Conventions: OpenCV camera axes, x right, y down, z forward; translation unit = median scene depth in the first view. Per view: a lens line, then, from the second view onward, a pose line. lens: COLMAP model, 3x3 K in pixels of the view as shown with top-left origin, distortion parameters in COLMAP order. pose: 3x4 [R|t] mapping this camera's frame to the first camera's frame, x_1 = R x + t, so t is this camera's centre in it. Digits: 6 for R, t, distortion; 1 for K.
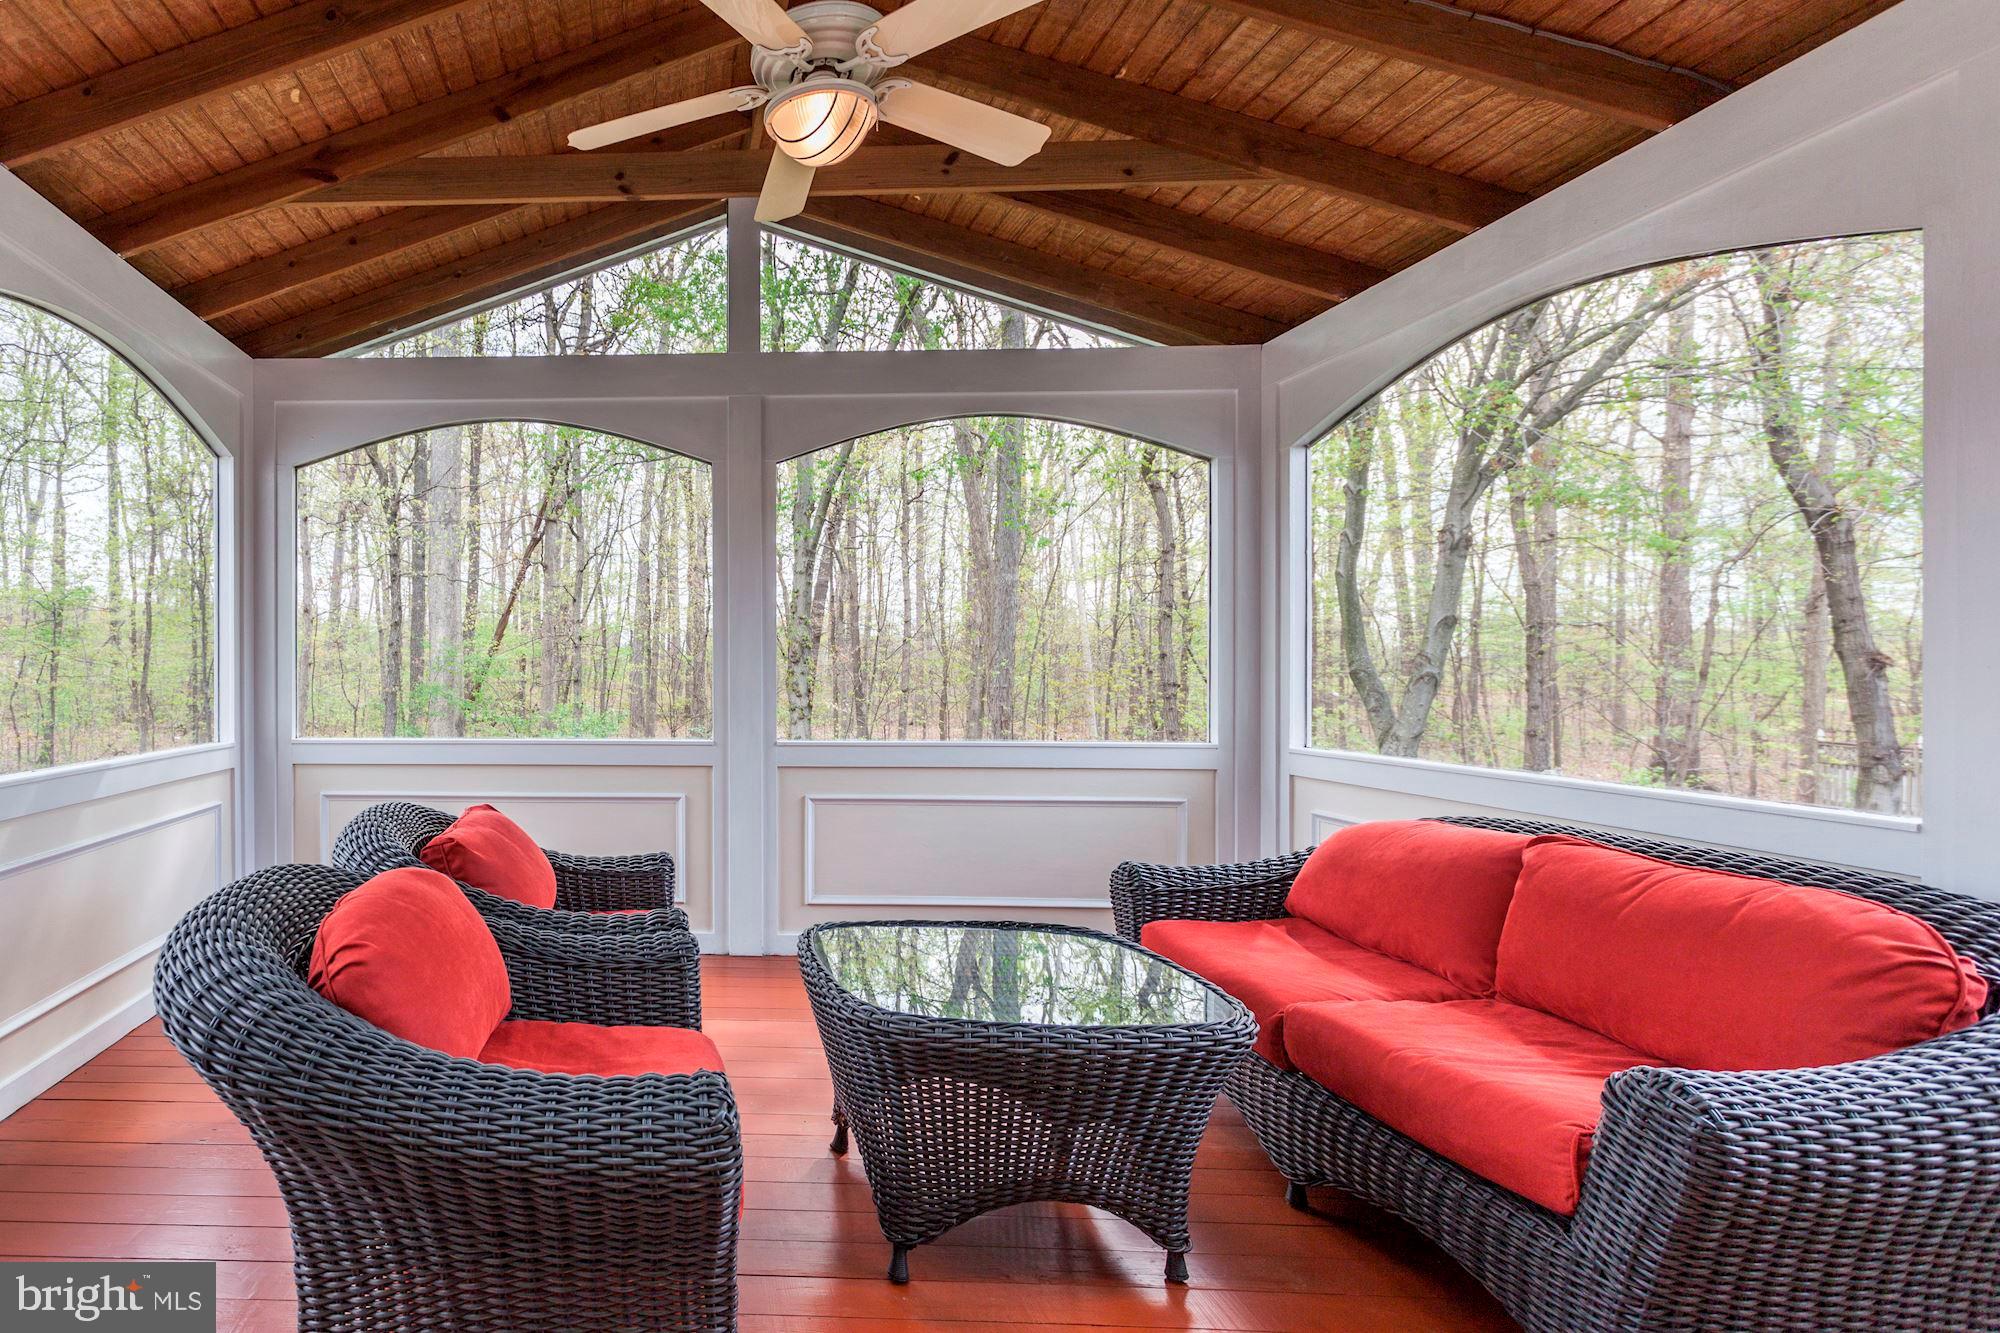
lens RADIAL K [[1207.6, 0, 1000.1], [0, 1207.6, 655.5], [0, 0, 1]] dist [0.001932, 0.000346]
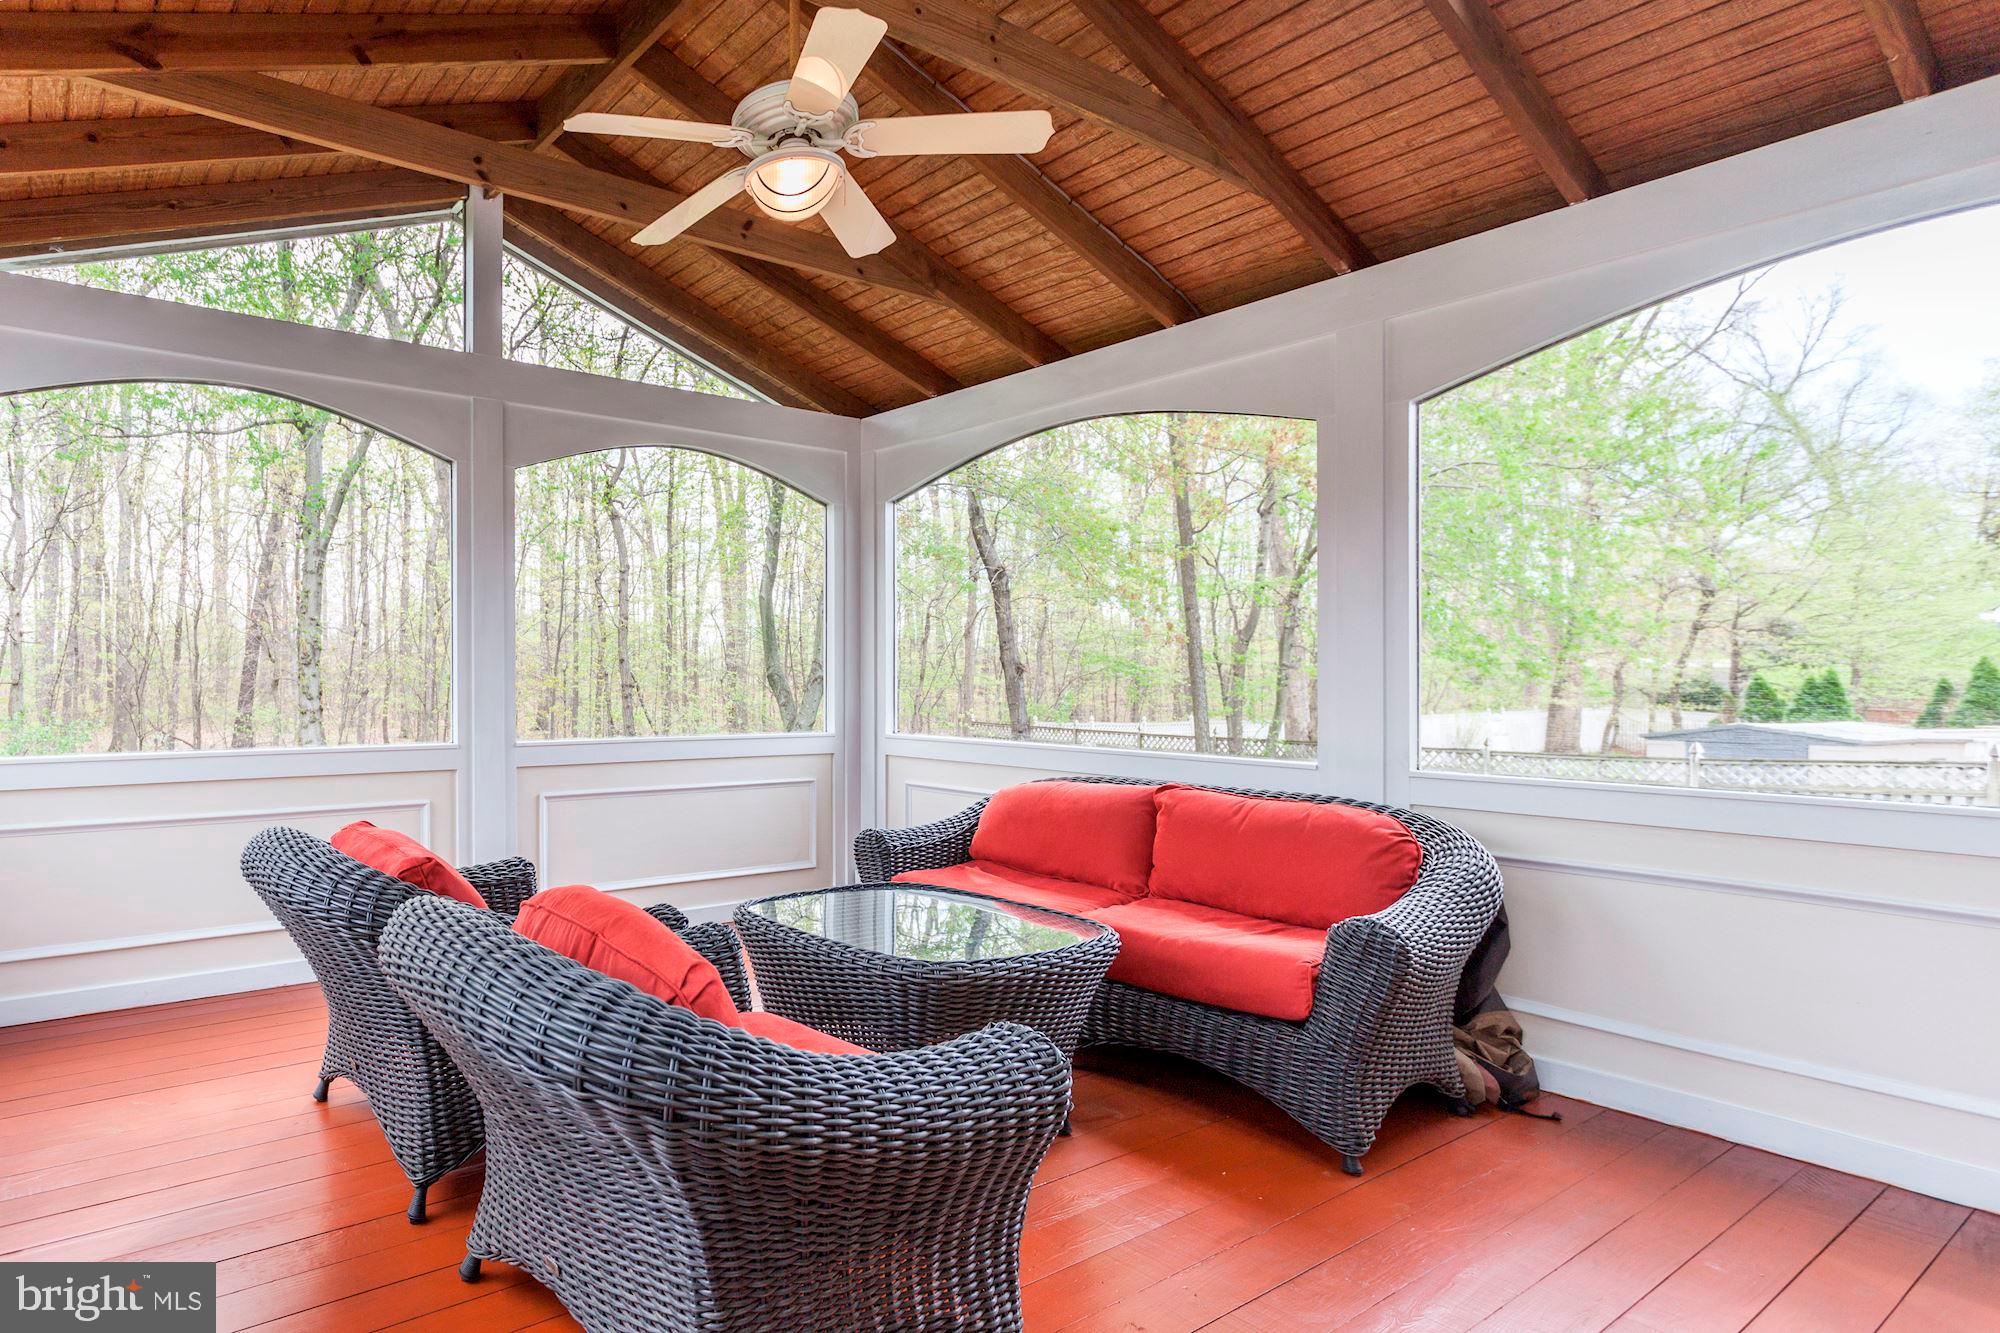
lens RADIAL K [[966.2, 0, 991.6], [0, 966.2, 660.9], [0, 0, 1]] dist [-0.012922, 0.008081]
pose [[0.821252, 0.010486, 0.570469, -0.315641], [-0.010178, 0.999941, -0.003728, 0.000848], [-0.570475, -0.002745, 0.821311, 0.104102]]
